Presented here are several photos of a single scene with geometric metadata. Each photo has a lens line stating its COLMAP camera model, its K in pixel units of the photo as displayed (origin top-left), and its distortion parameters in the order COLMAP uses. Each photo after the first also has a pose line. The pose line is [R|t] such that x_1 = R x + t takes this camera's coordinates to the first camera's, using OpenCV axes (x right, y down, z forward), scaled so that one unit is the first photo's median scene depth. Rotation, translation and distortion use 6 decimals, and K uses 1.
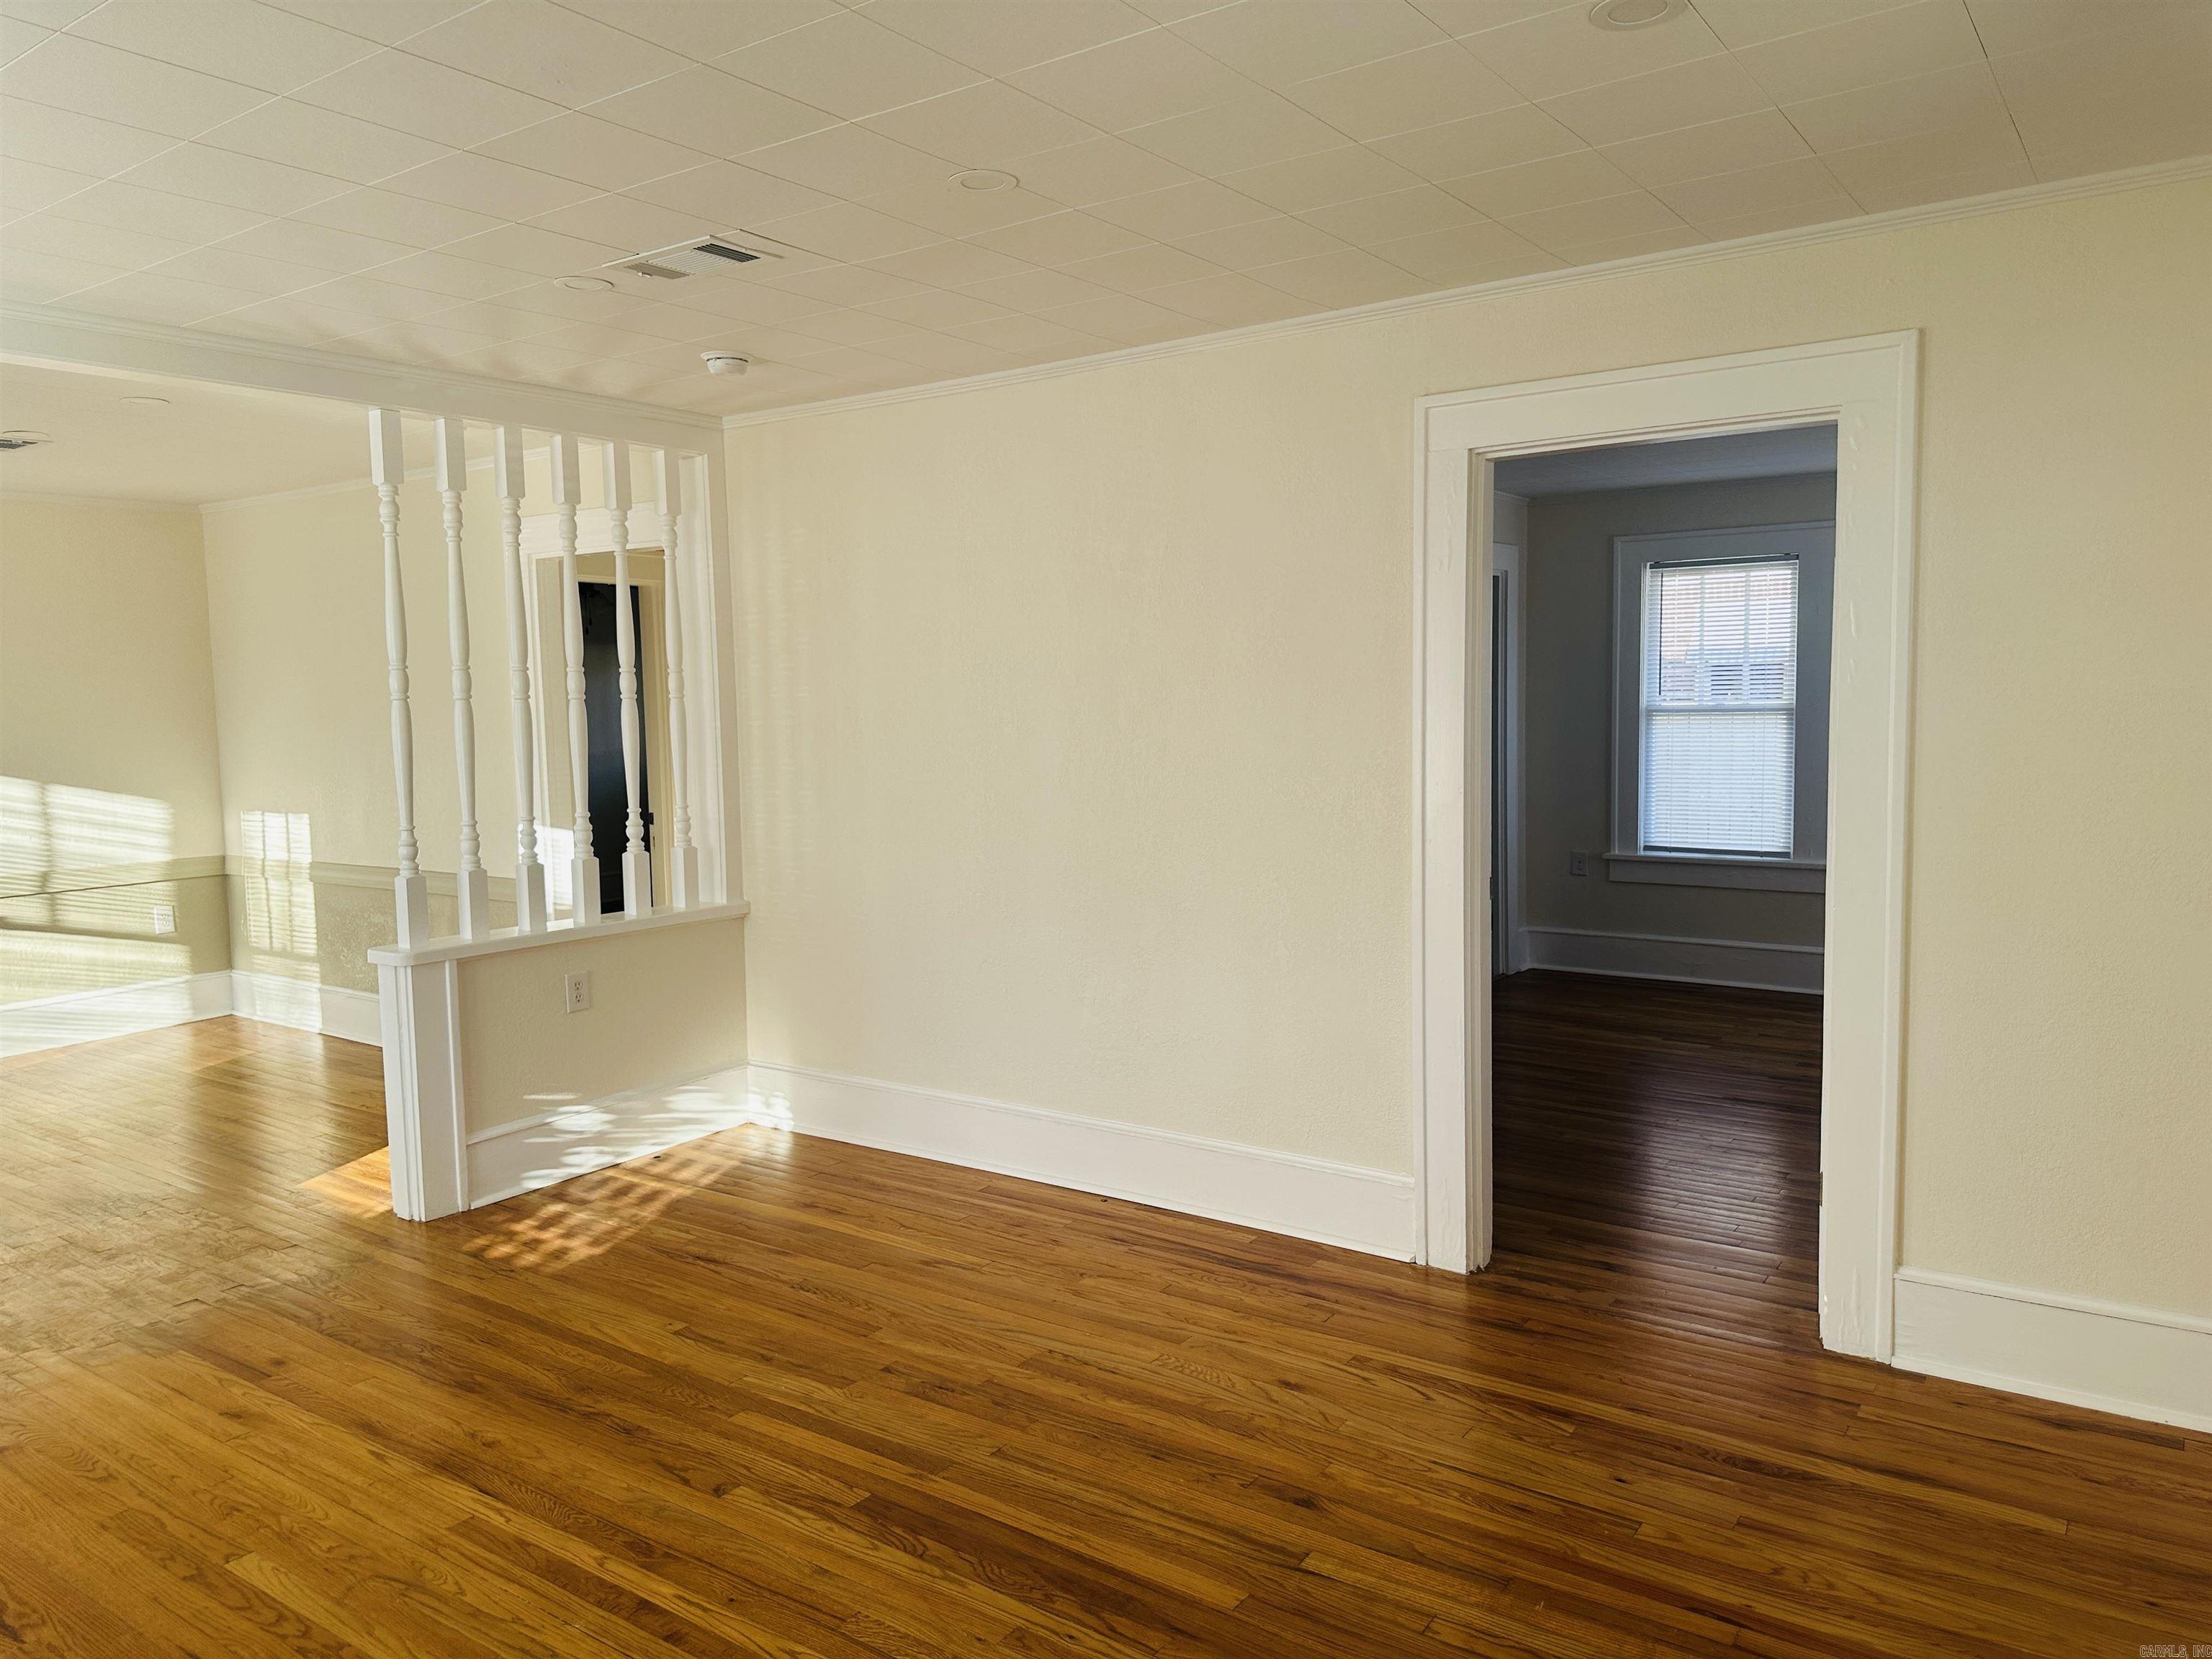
lens RADIAL K [[1558.0, 0, 1114.7], [0, 1558.0, 832.5], [0, 0, 1]] dist [0.067717, -0.085711]
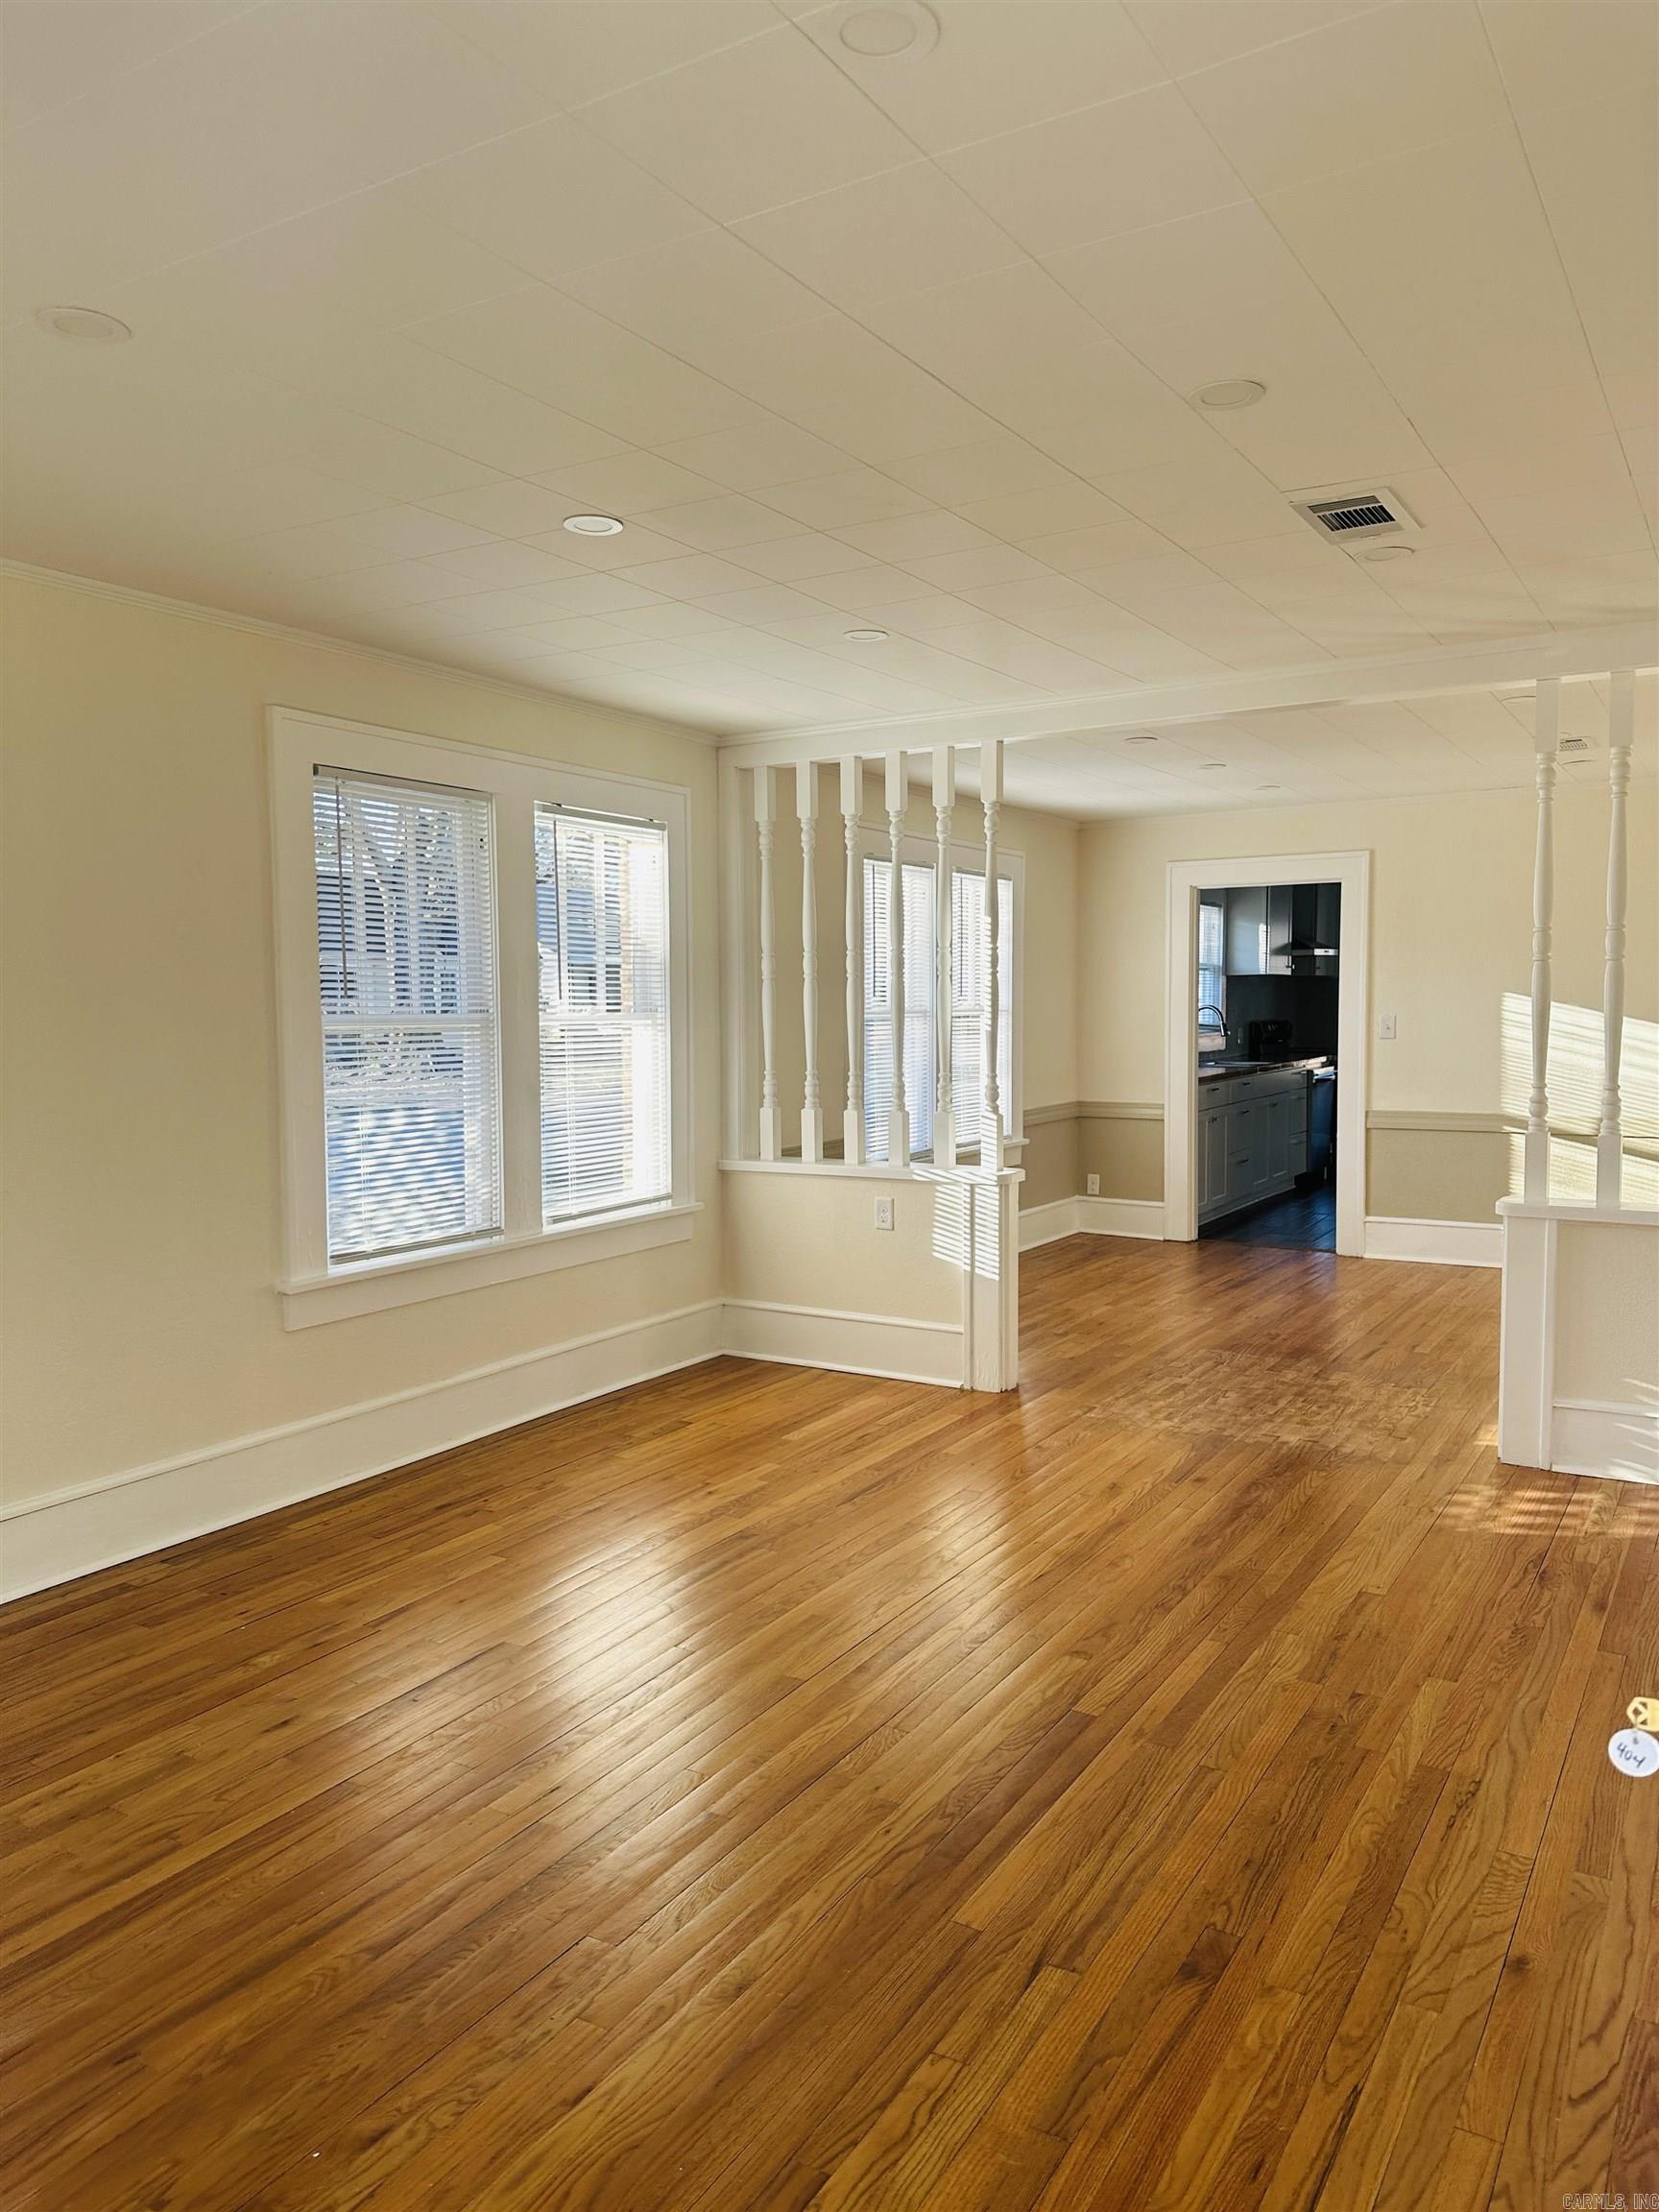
lens RADIAL K [[1558.0, 0, 811.3], [0, 1558.0, 1093.1], [0, 0, 1]] dist [0.067717, -0.085711]
pose [[0.054195, 0.077399, -0.995526, 0.745359], [-0.078915, 0.994205, 0.073000, -0.046405], [0.995407, 0.074606, 0.059989, 0.632967]]
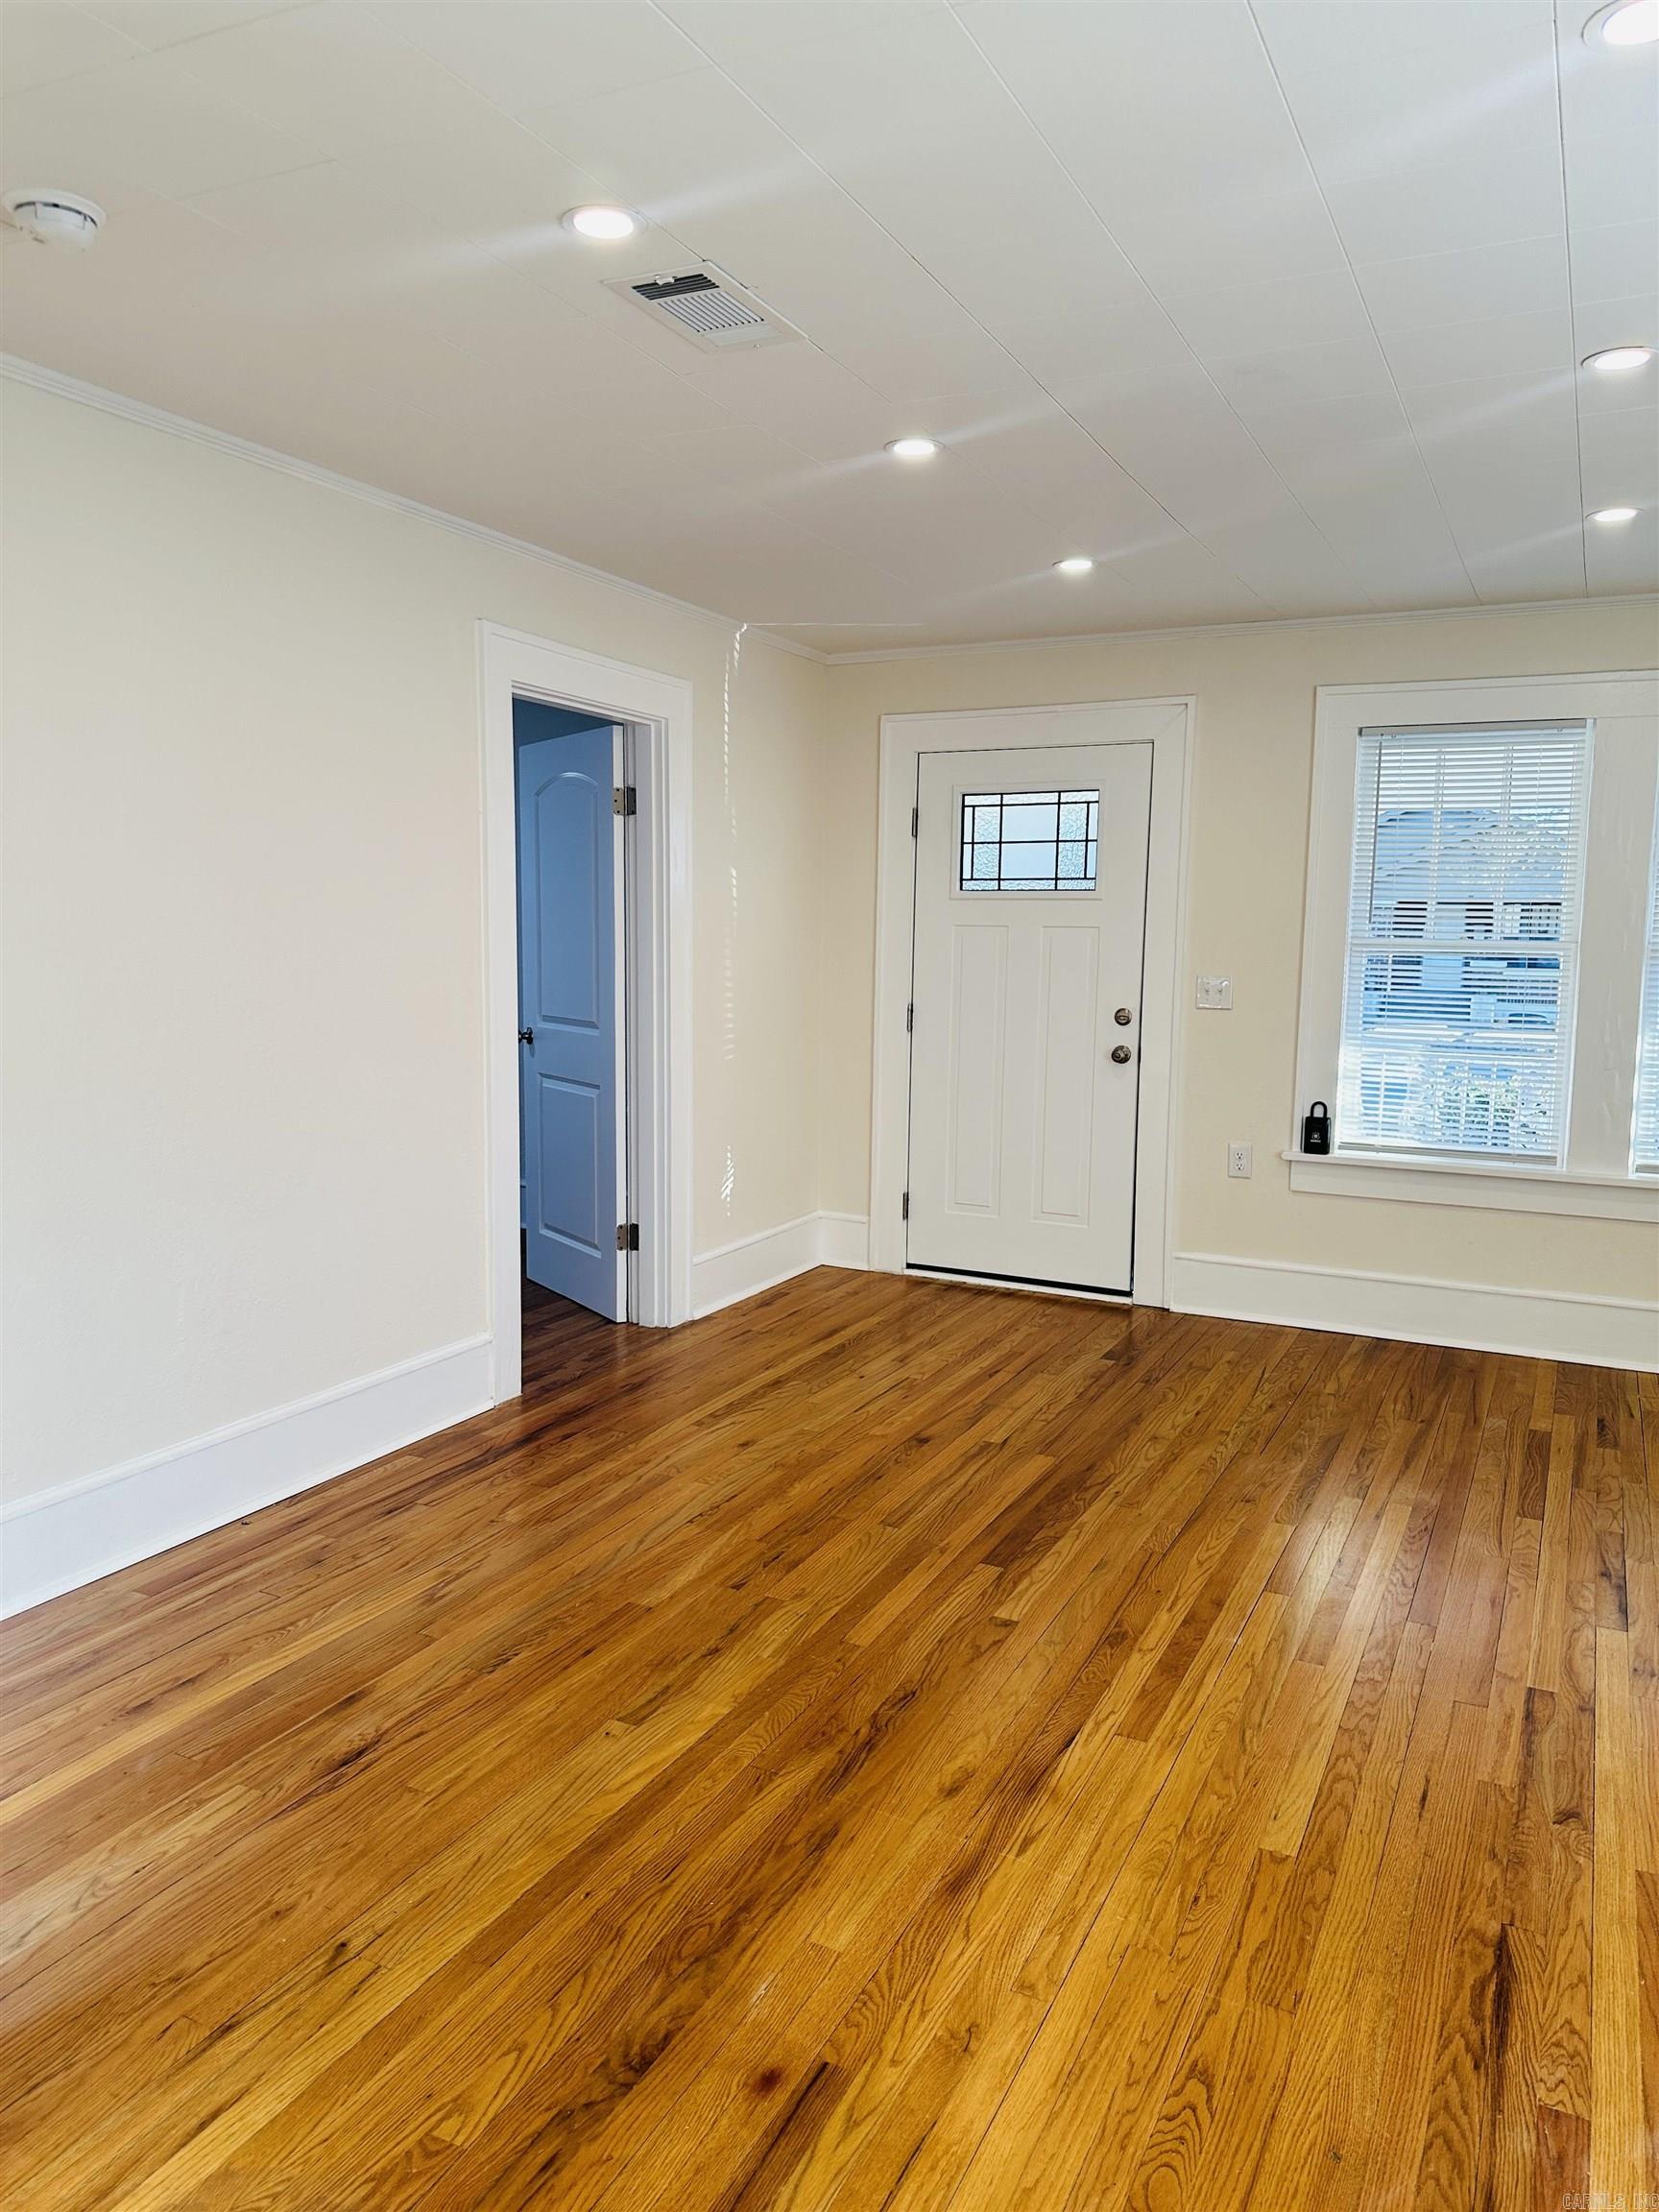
lens RADIAL K [[1558.0, 0, 815.3], [0, 1558.0, 1086.9], [0, 0, 1]] dist [0.067717, -0.085711]
pose [[-0.153486, -0.088025, 0.984222, -1.102489], [0.081242, 0.991528, 0.101348, -0.051719], [-0.984805, 0.095516, -0.145035, 1.107667]]
